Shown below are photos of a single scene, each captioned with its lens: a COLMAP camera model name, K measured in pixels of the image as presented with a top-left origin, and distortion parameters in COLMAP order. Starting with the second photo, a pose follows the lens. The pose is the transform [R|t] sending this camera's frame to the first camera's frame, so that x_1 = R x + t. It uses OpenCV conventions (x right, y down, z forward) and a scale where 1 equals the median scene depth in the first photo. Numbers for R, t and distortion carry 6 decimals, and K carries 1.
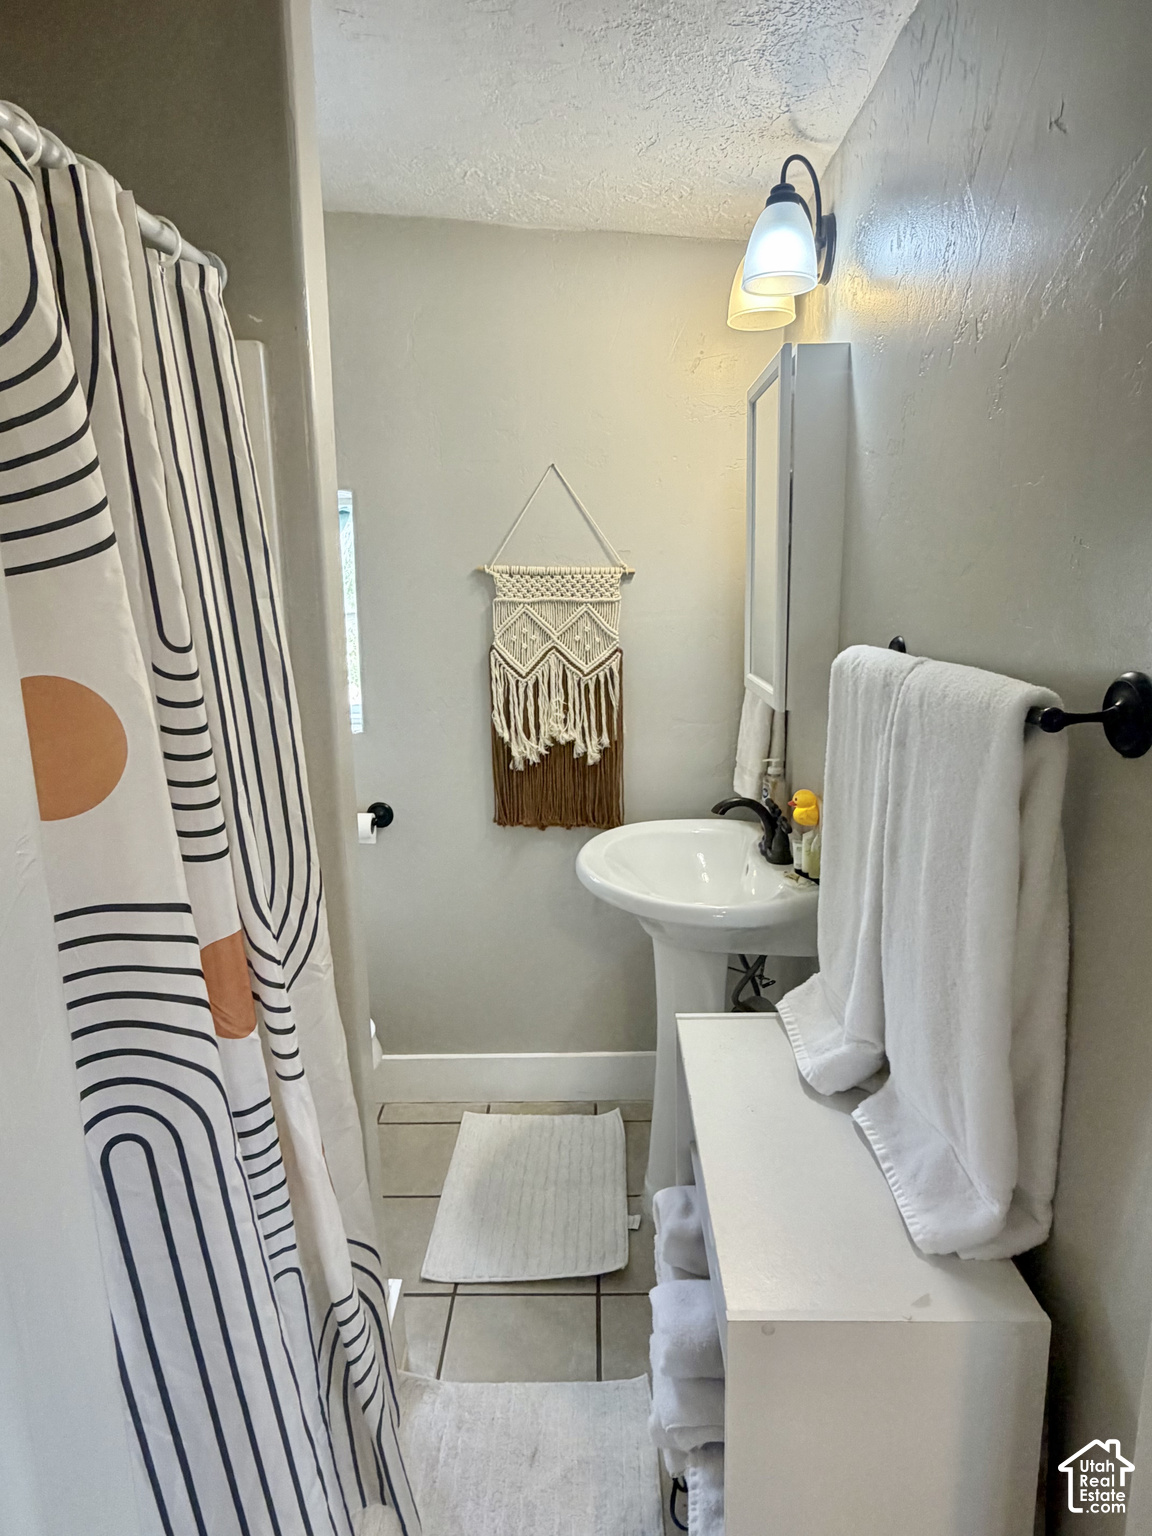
lens RADIAL K [[902.7, 0, 576.0], [0, 902.7, 768.0], [0, 0, 1]] dist [-0.003904, 0.003042]
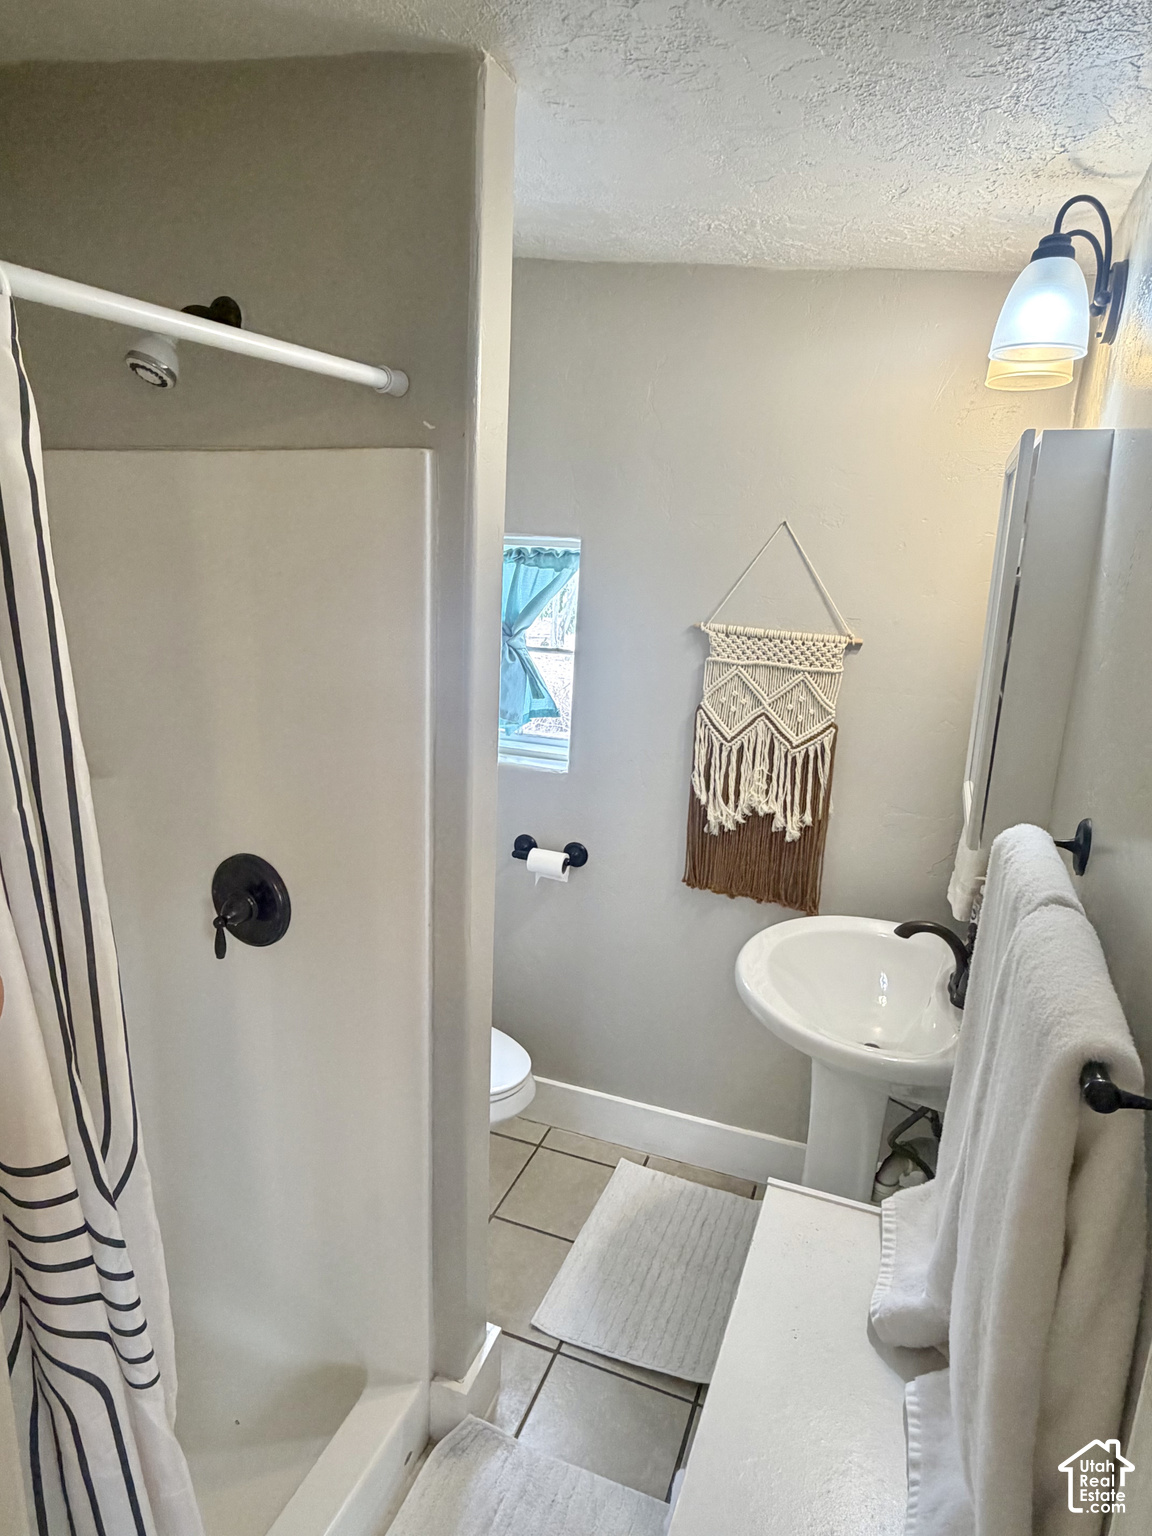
lens RADIAL K [[902.7, 0, 576.0], [0, 902.7, 768.0], [0, 0, 1]] dist [-0.003904, 0.003042]
pose [[0.936673, 0.132796, -0.324050, 0.104806], [-0.122356, 0.991098, 0.052480, -0.103219], [0.328134, -0.009507, 0.944583, 0.043161]]
